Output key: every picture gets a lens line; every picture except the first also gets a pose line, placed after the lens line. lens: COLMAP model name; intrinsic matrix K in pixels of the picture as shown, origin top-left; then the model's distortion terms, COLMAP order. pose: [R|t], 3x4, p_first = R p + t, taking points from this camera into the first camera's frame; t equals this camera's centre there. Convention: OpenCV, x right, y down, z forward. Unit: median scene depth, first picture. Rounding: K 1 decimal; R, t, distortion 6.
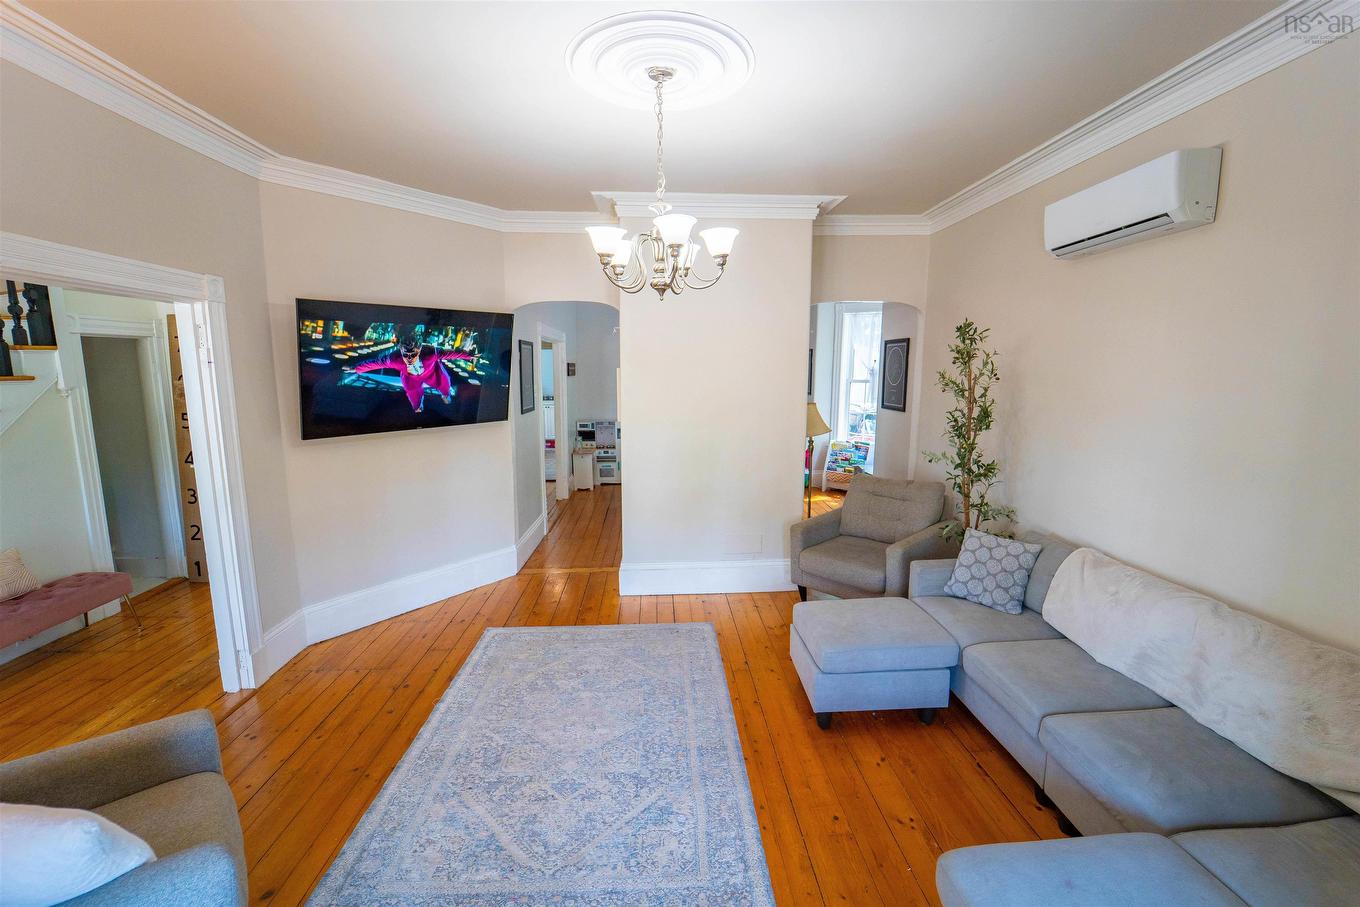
lens RADIAL K [[551.6, 0, 690.1], [0, 551.6, 456.8], [0, 0, 1]] dist [-0.020452, -0.000680]
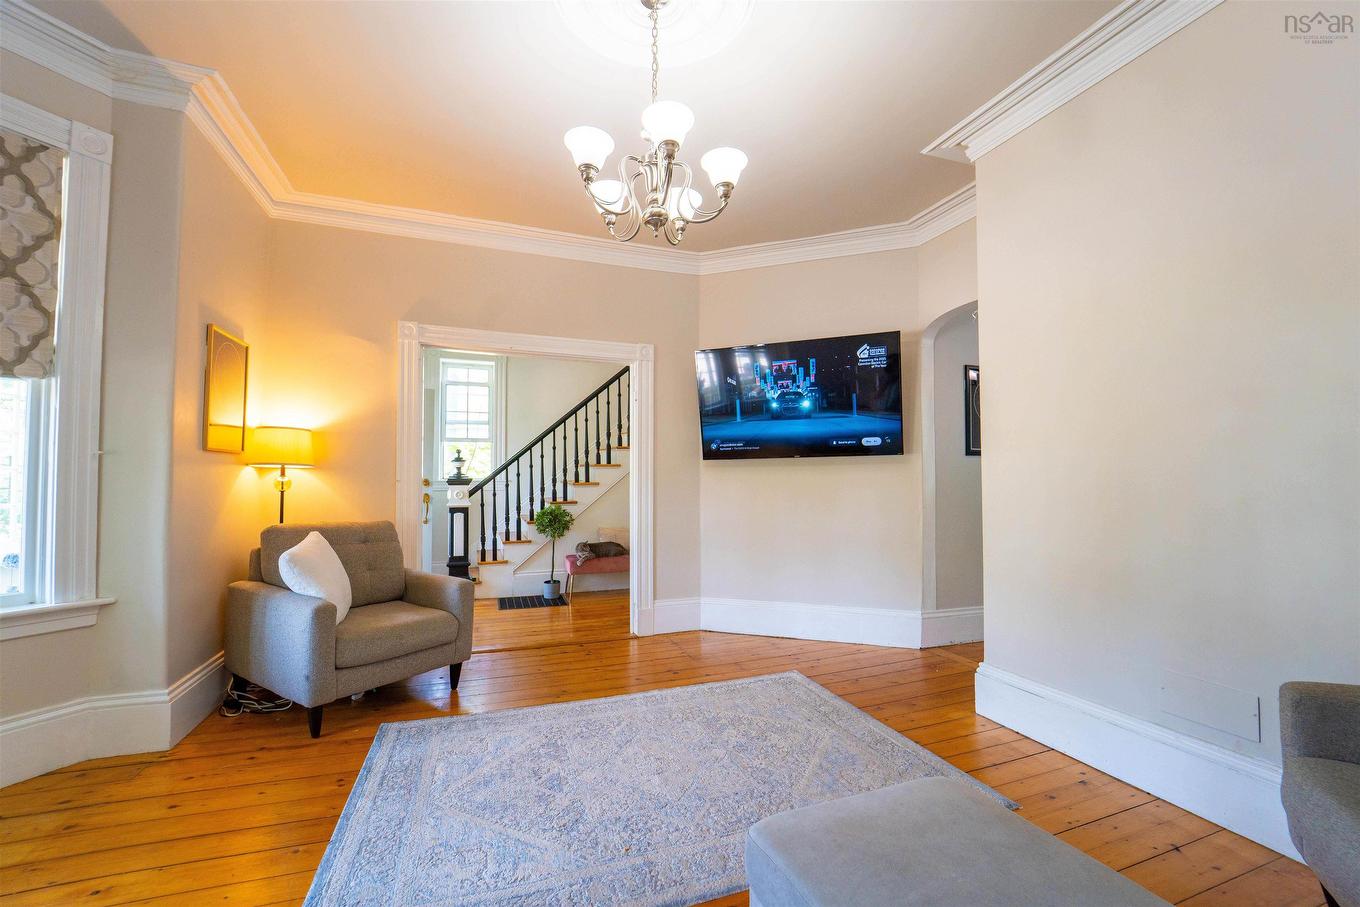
lens RADIAL K [[551.6, 0, 690.1], [0, 551.6, 456.8], [0, 0, 1]] dist [-0.020452, -0.000680]
pose [[0.300431, -0.037690, -0.953059, 0.475224], [-0.139480, 0.986741, -0.082990, 0.069516], [0.943550, 0.157866, 0.291191, 0.552106]]
